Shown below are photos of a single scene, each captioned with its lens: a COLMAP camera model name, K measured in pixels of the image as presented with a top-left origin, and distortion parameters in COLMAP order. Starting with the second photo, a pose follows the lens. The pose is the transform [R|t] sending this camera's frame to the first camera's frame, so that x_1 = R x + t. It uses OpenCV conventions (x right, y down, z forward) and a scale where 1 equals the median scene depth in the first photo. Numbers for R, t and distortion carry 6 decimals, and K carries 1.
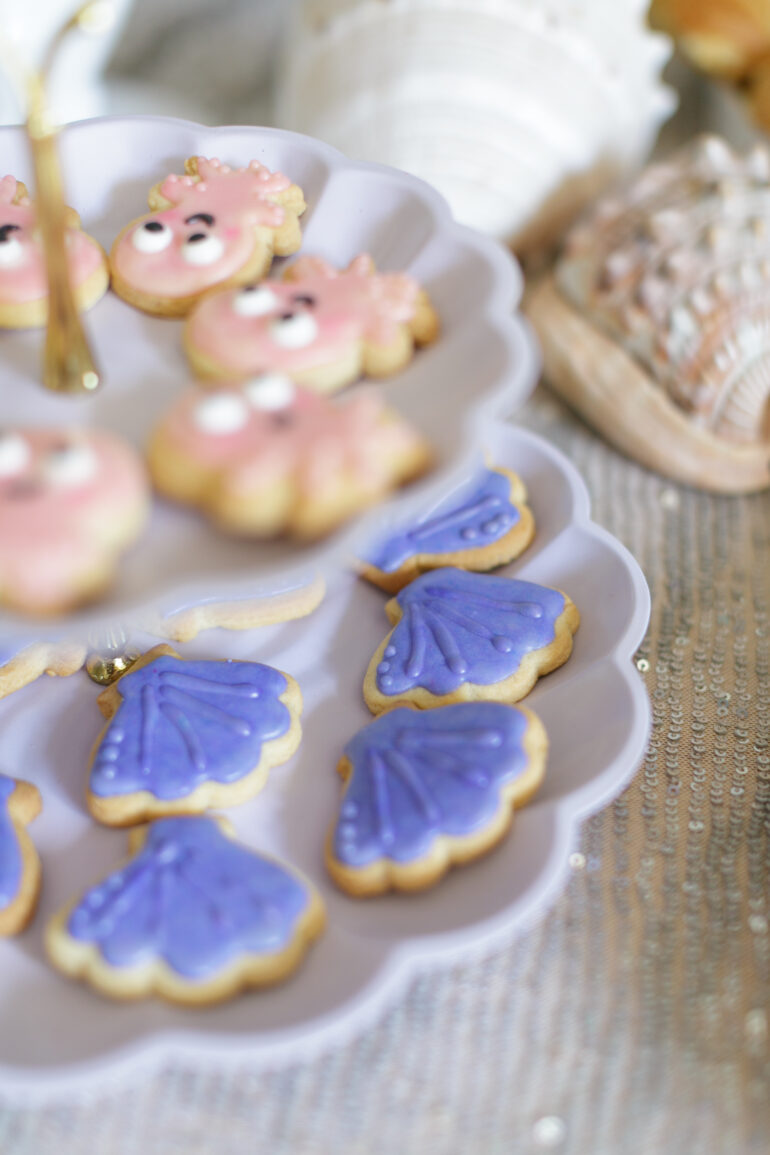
lens RADIAL K [[1730.4, 0, 385.0], [0, 1730.4, 577.5], [0, 0, 1]] dist [-0.027597, 0.041576]
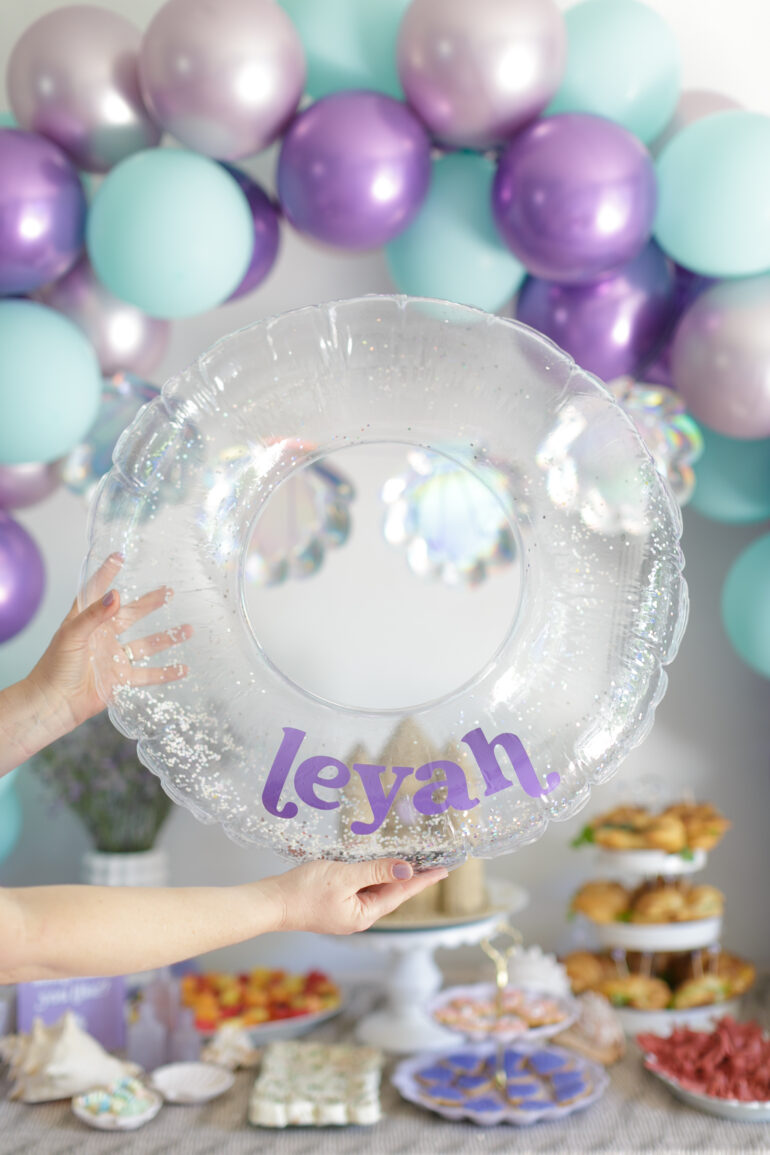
lens RADIAL K [[1678.0, 0, 373.3], [0, 1678.0, 587.8], [0, 0, 1]] dist [0.016583, 0.001860]
pose [[0.984123, -0.018193, 0.176550, -1.210396], [0.123784, 0.783228, -0.609288, 1.646247], [-0.127195, 0.621469, 0.773045, -3.237811]]
